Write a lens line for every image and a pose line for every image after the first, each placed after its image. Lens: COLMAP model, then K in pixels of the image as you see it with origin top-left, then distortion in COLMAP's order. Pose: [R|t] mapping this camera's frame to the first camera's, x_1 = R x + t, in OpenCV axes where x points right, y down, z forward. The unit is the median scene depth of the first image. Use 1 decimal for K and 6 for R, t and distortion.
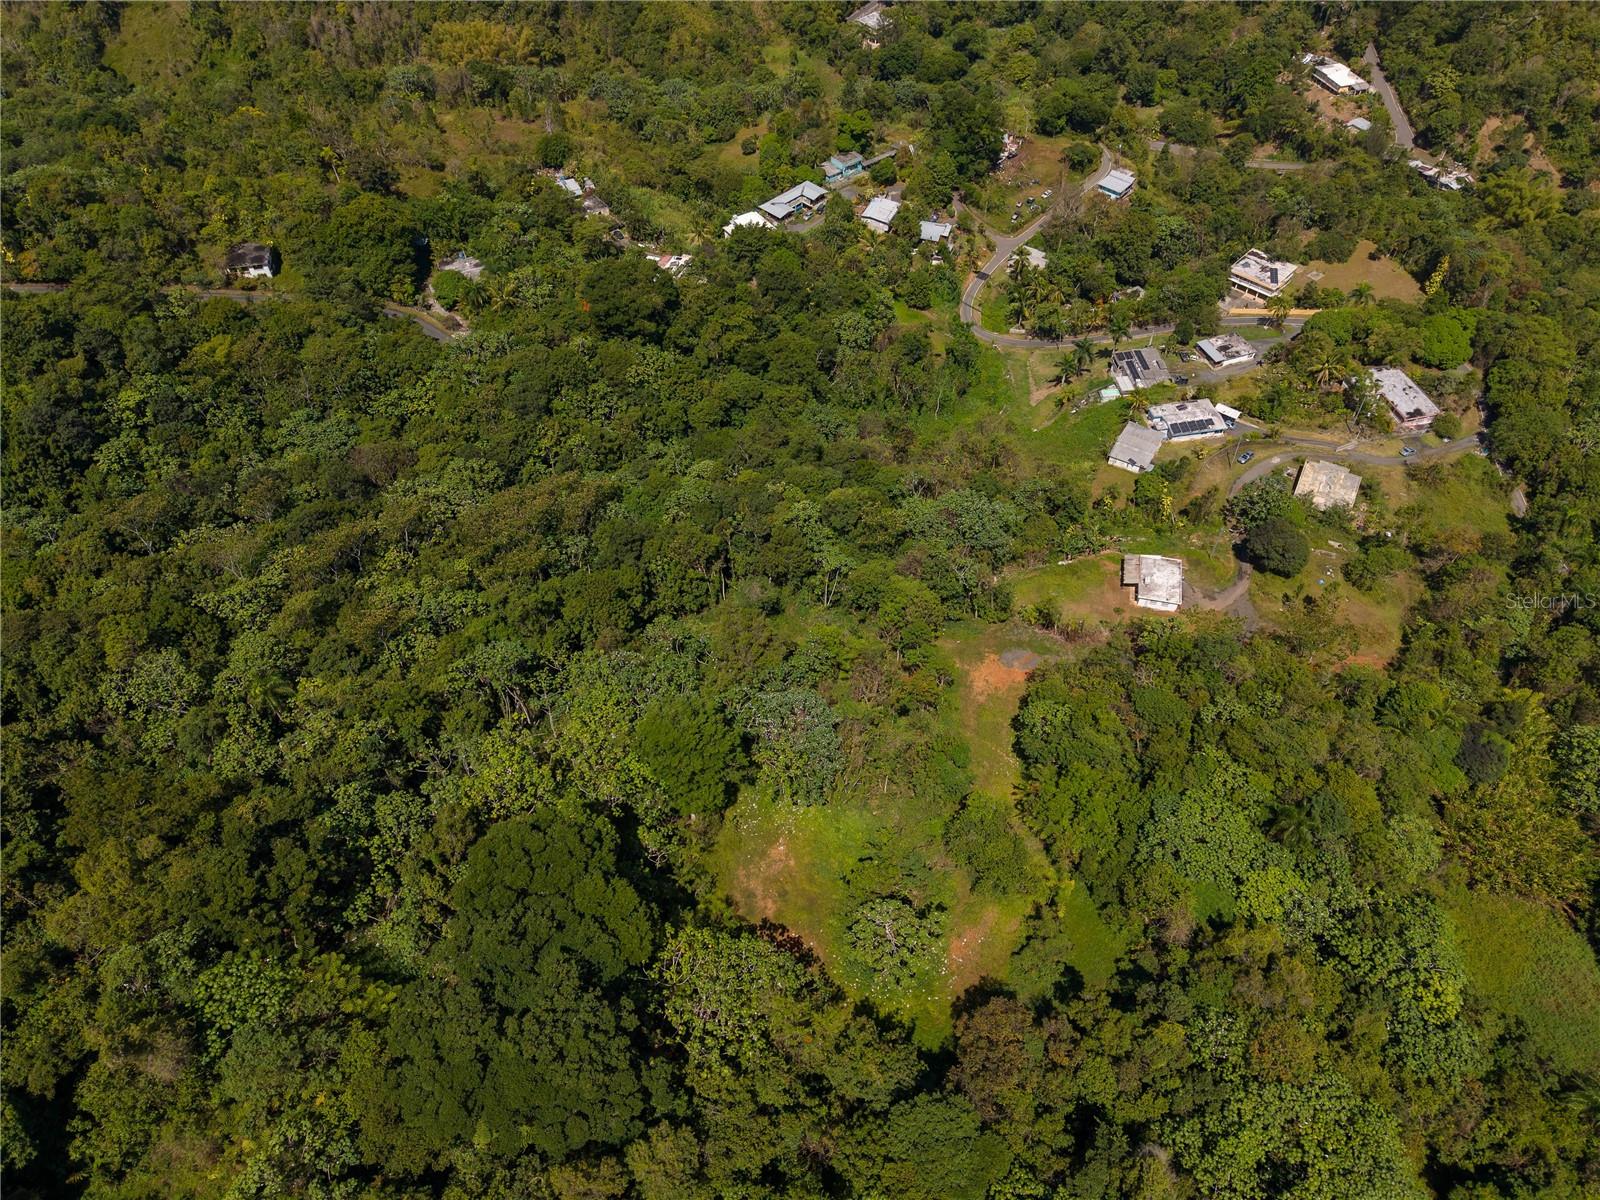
lens RADIAL K [[1068.7, 0, 796.7], [0, 1068.7, 614.0], [0, 0, 1]] dist [0.024329, -0.023993]
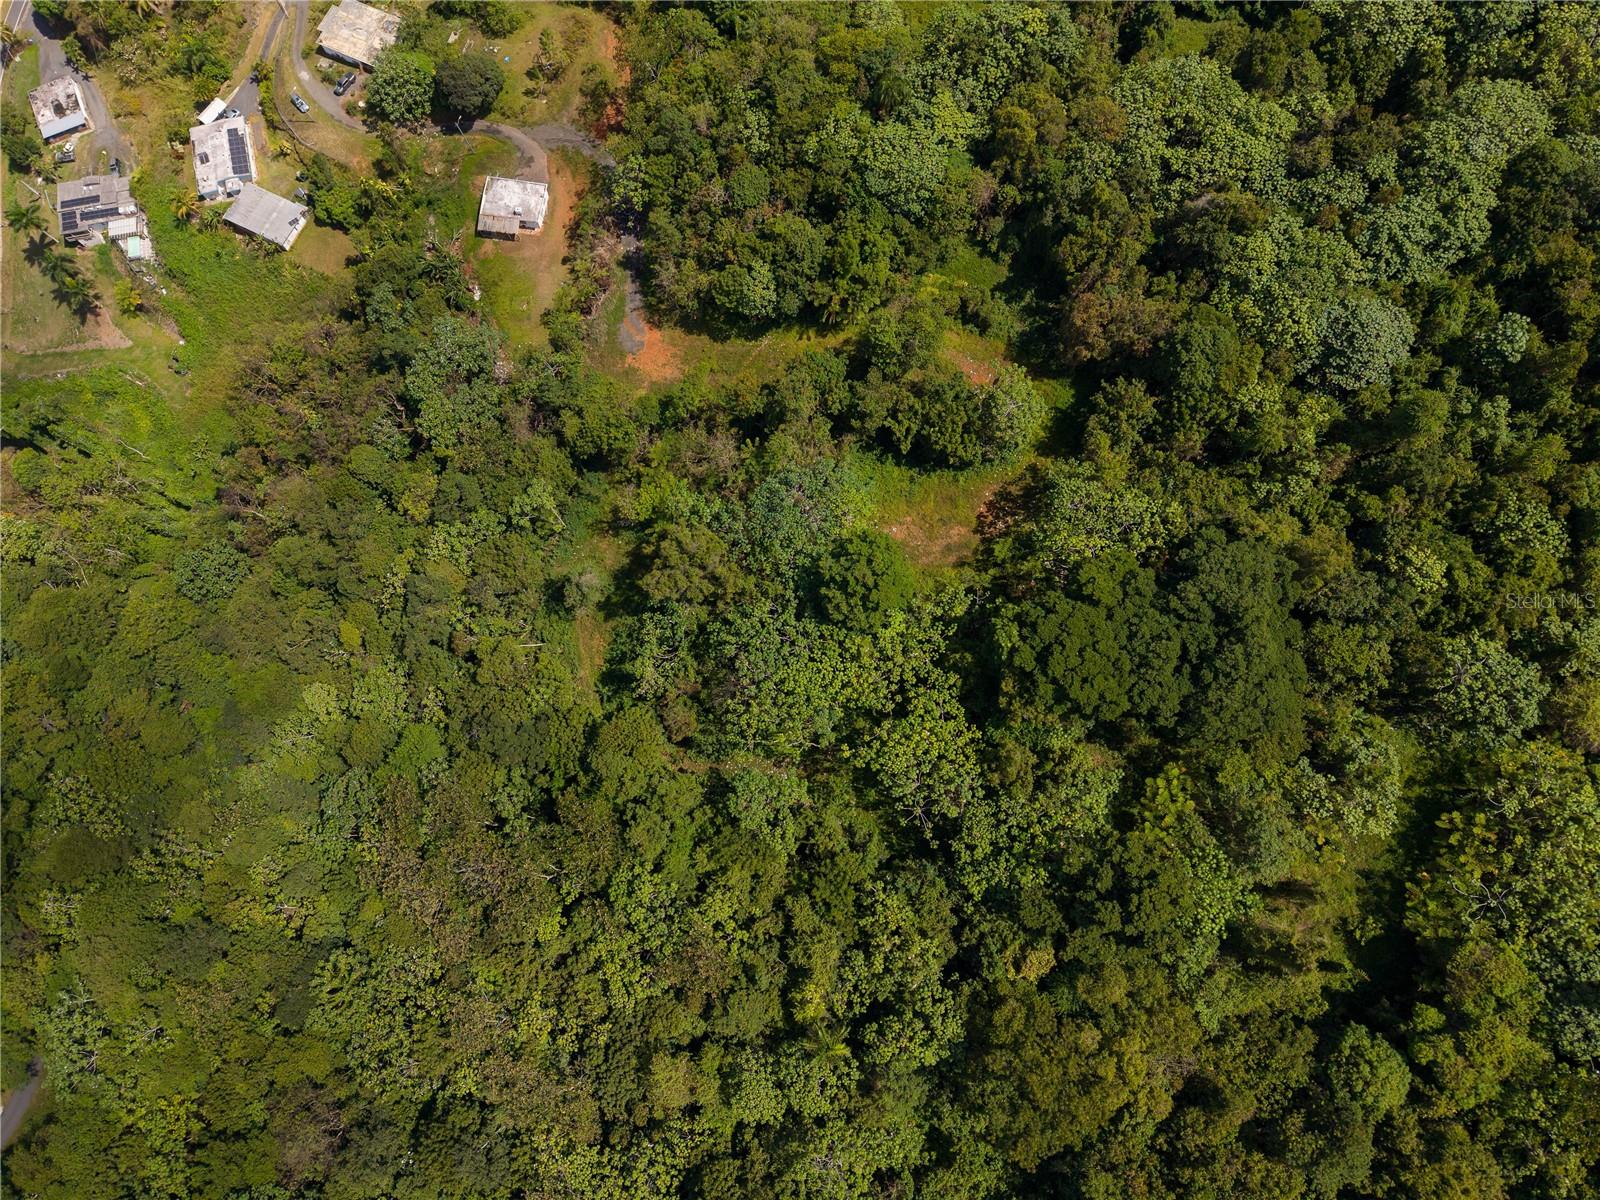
lens RADIAL K [[1068.7, 0, 801.3], [0, 1068.7, 603.5], [0, 0, 1]] dist [0.024329, -0.023993]
pose [[-0.068204, -0.974157, 0.215328, -0.181434], [0.783723, 0.081240, 0.615775, -0.300253], [-0.617355, 0.210756, 0.757928, 0.144412]]
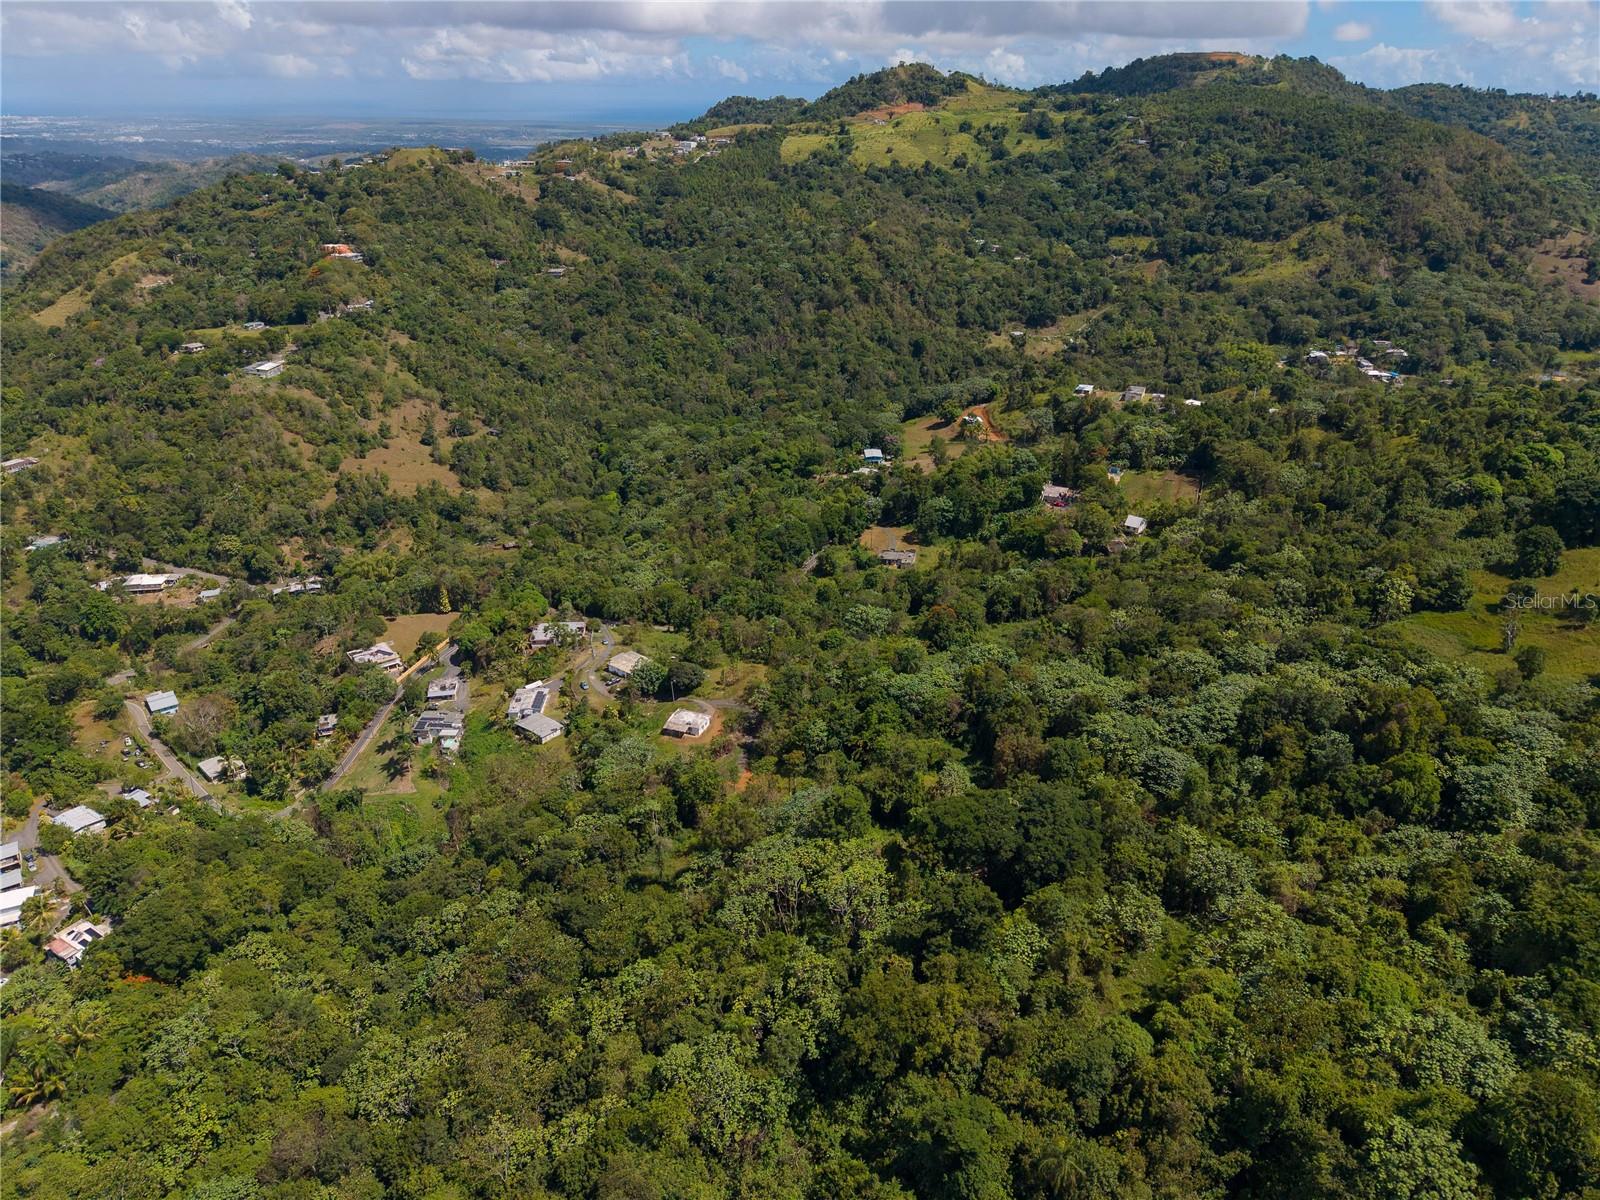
lens RADIAL K [[1068.7, 0, 803.8], [0, 1068.7, 603.4], [0, 0, 1]] dist [0.024329, -0.023993]
pose [[0.156812, -0.424176, 0.891900, -0.749017], [0.757798, 0.630816, 0.166773, -0.212383], [-0.633366, 0.649728, 0.420359, 0.081953]]
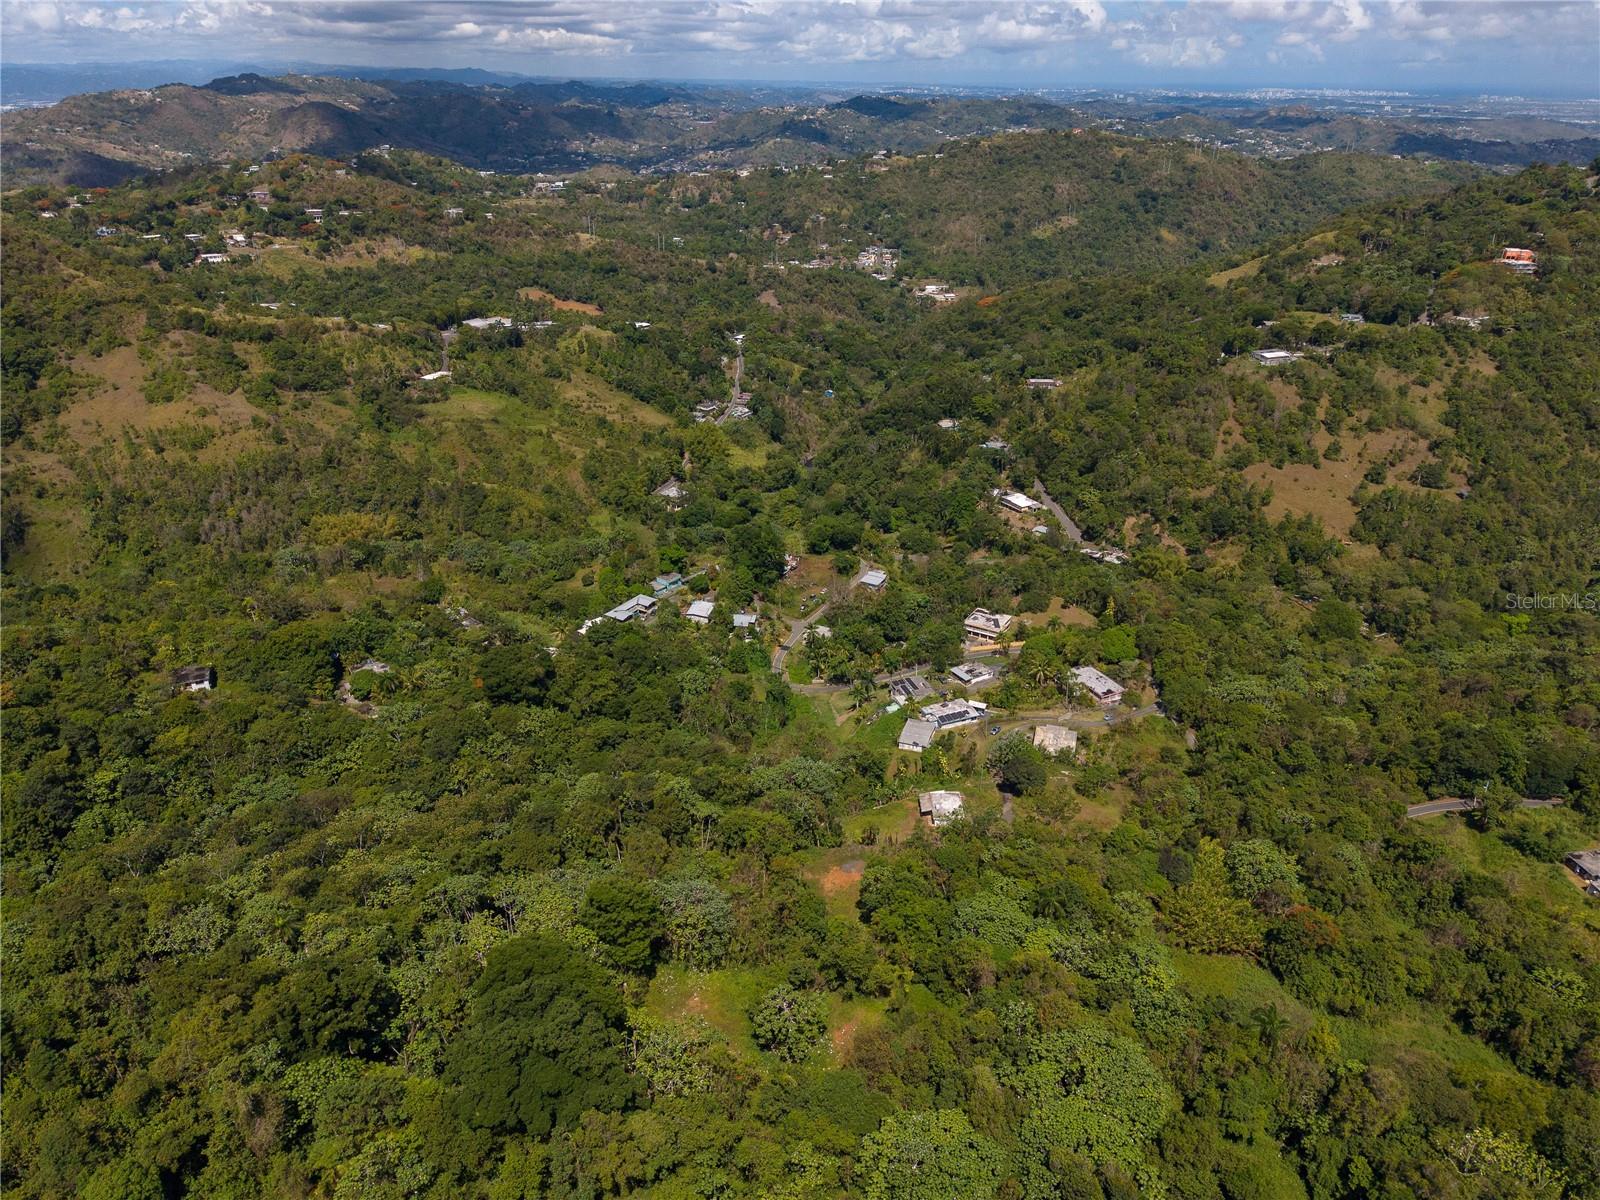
lens RADIAL K [[1068.7, 0, 787.7], [0, 1068.7, 614.5], [0, 0, 1]] dist [0.024329, -0.023993]
pose [[0.980942, -0.088844, 0.172797, -0.051522], [0.150498, 0.909921, -0.386514, 0.181477], [-0.122893, 0.405154, 0.905951, -0.220461]]
